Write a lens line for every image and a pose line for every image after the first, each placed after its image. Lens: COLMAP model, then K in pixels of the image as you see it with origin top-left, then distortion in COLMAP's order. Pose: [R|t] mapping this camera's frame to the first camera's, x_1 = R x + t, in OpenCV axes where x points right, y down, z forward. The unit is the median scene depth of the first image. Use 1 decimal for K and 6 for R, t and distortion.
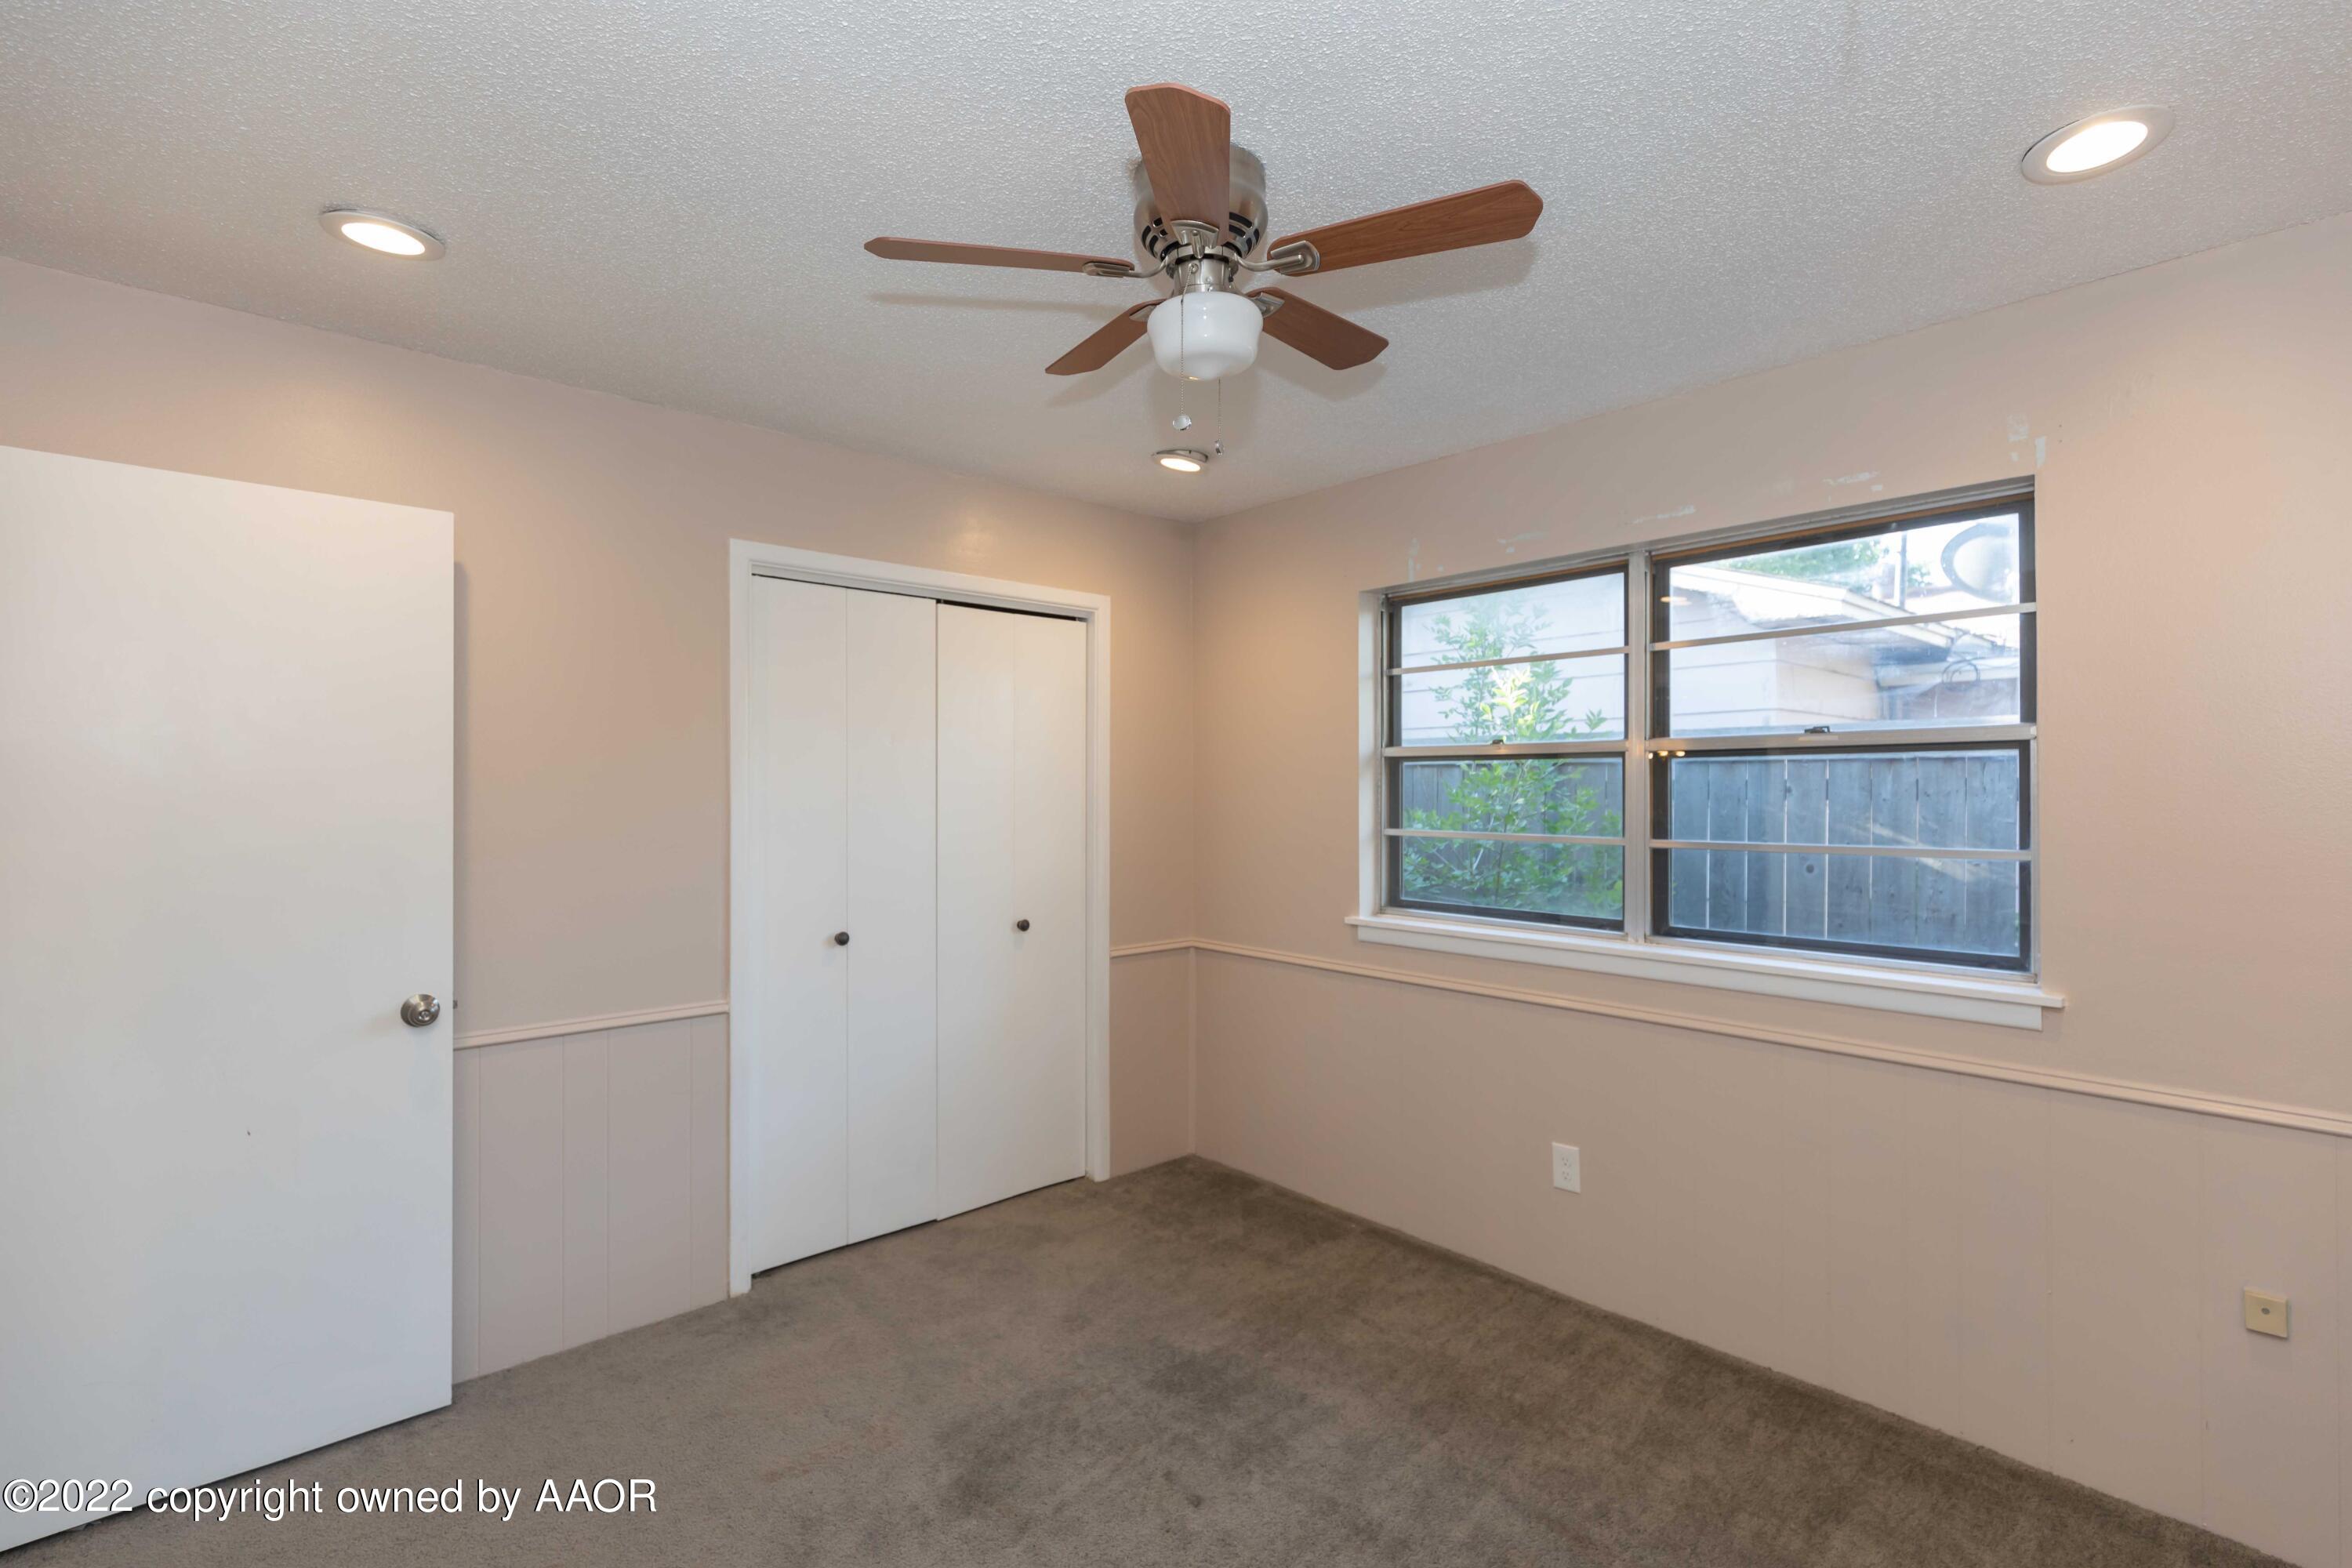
lens RADIAL K [[1061.4, 0, 1165.5], [0, 1061.4, 777.8], [0, 0, 1]] dist [0.004047, -0.000782]
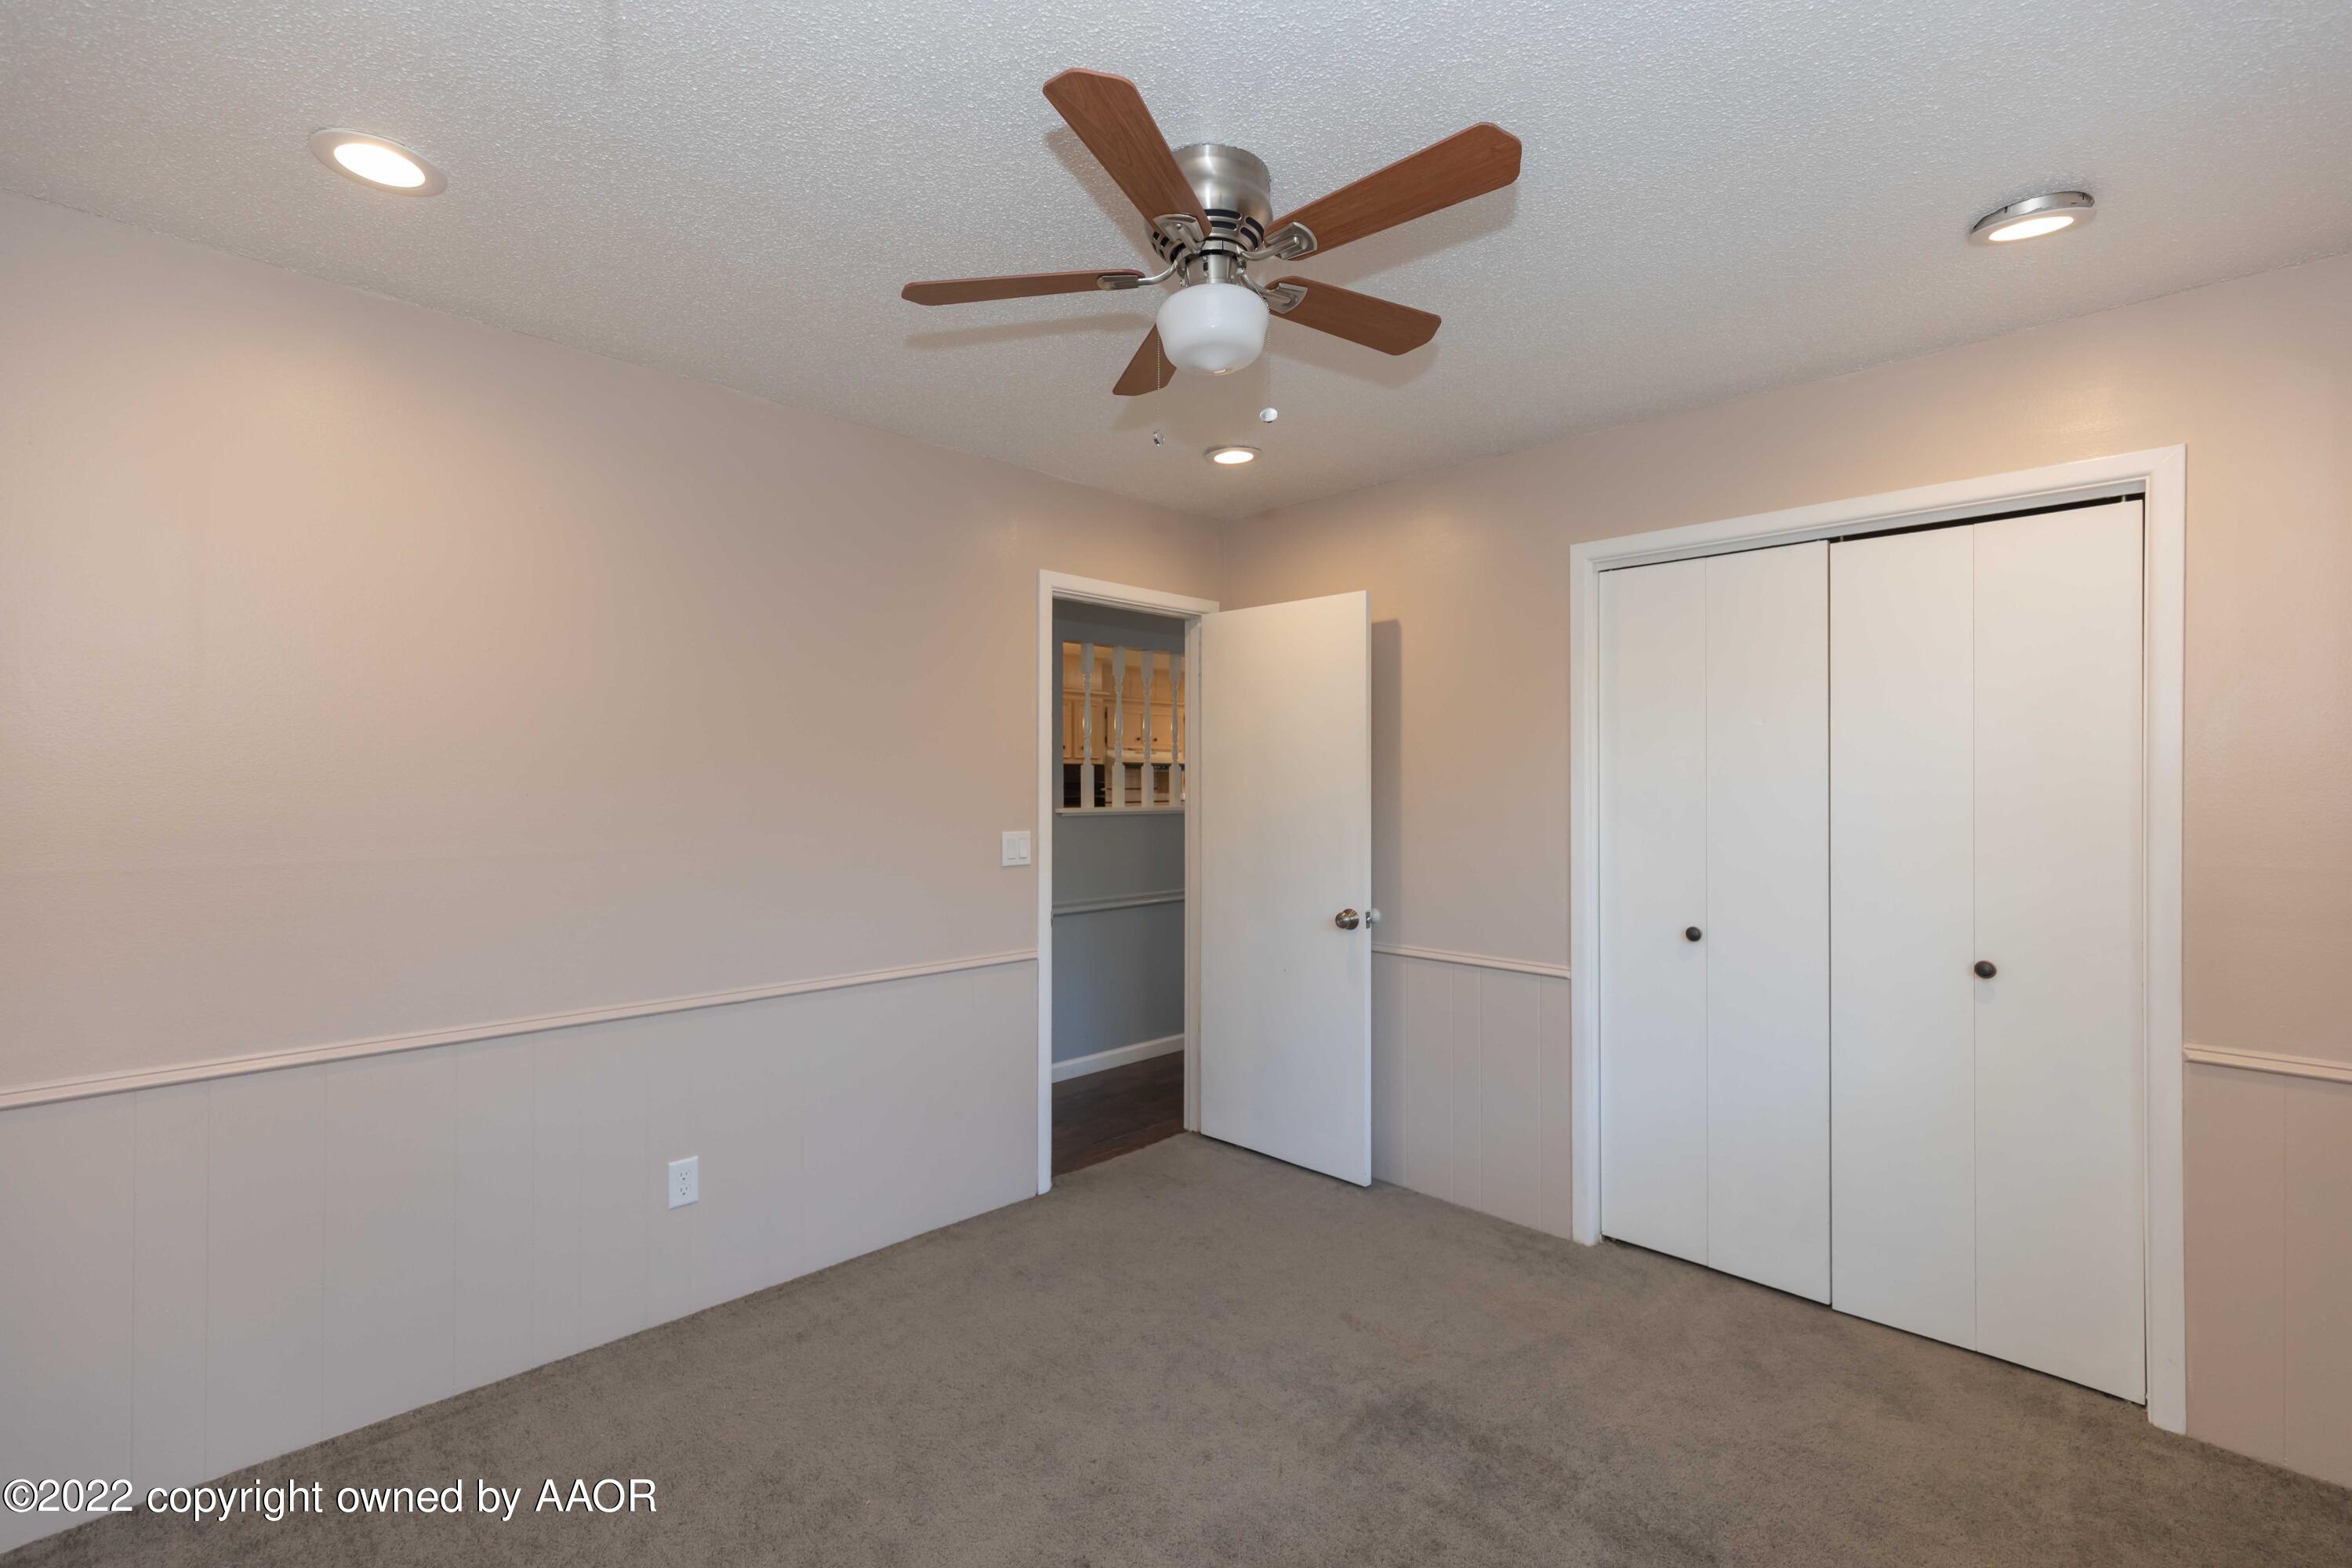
lens RADIAL K [[1031.1, 0, 1180.8], [0, 1031.1, 772.2], [0, 0, 1]] dist [0.000989, -0.000227]
pose [[0.068043, -0.007865, -0.997651, 0.608606], [0.010862, 0.999915, -0.007142, 0.010797], [0.997623, -0.010351, 0.068123, 0.518782]]
